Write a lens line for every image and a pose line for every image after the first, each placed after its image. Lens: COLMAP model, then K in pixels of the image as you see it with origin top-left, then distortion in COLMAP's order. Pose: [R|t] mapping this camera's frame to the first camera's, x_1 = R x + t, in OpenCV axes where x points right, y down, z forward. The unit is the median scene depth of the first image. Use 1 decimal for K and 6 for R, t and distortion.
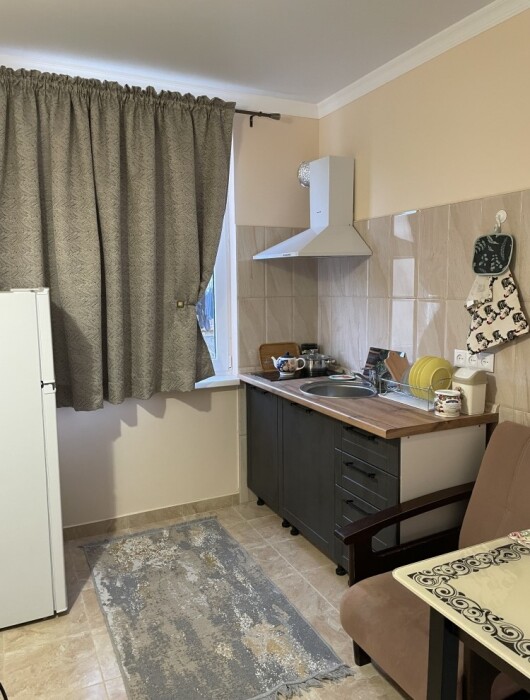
lens RADIAL K [[538.9, 0, 266.6], [0, 538.9, 342.3], [0, 0, 1]] dist [0.091497, -0.122143]
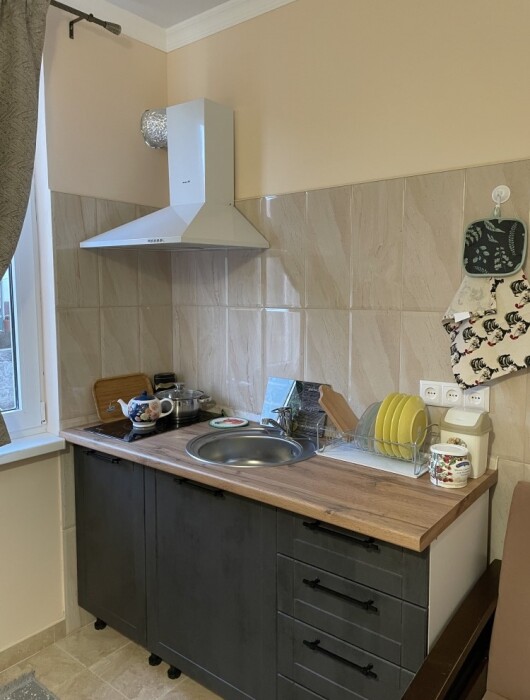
lens RADIAL K [[538.9, 0, 272.3], [0, 538.9, 343.5], [0, 0, 1]] dist [0.091497, -0.122143]
pose [[0.901528, -0.033476, 0.431424, -0.119279], [0.039188, 0.999222, -0.004355, -0.035054], [-0.430943, 0.020833, 0.902139, 0.385677]]
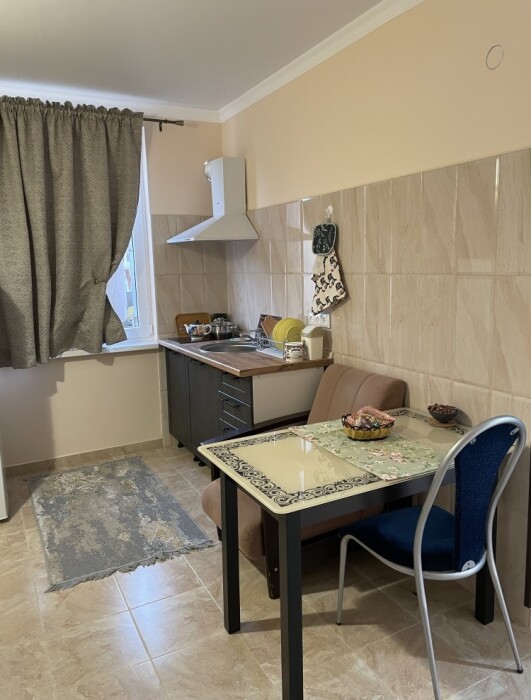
lens RADIAL K [[538.9, 0, 269.1], [0, 538.9, 341.4], [0, 0, 1]] dist [0.091497, -0.122143]
pose [[0.998973, -0.021747, 0.039738, 0.174077], [0.020353, 0.999175, 0.035152, 0.030811], [-0.040469, -0.034307, 0.998592, -0.250716]]
